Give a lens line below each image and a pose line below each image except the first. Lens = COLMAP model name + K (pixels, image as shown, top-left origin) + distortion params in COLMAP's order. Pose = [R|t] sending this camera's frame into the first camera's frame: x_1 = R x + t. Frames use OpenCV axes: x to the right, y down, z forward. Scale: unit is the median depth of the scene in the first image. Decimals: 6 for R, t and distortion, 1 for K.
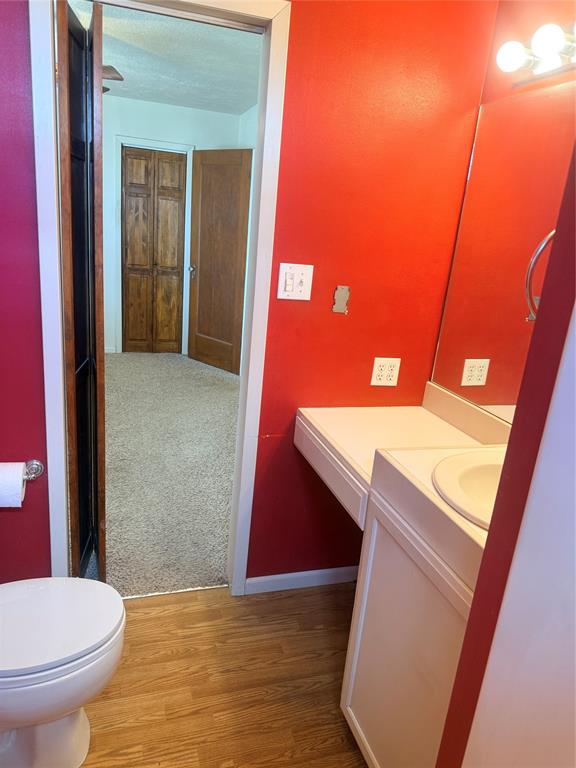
lens RADIAL K [[541.0, 0, 288.0], [0, 541.0, 384.0], [0, 0, 1]] dist [0.079878, -0.126273]
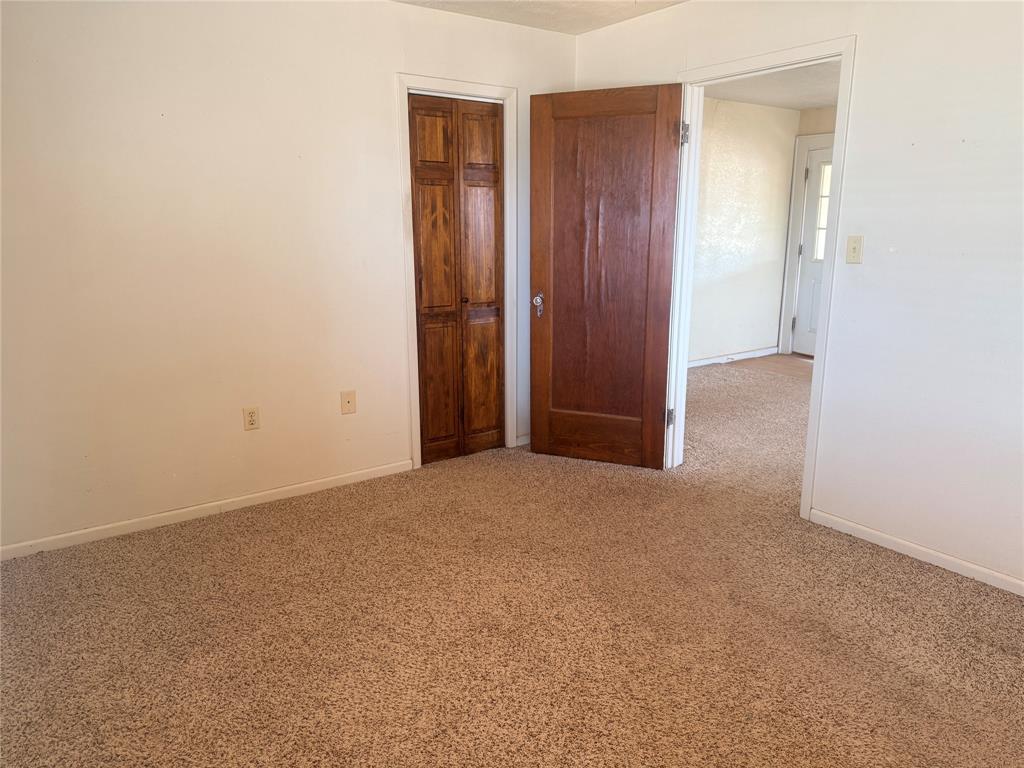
lens RADIAL K [[716.4, 0, 512.8], [0, 716.4, 387.0], [0, 0, 1]] dist [0.102161, -0.130460]
pose [[0.939340, -0.161524, 0.302573, -0.439504], [0.172862, 0.984886, -0.010884, -0.117022], [-0.296242, 0.062527, 0.953064, 0.288250]]
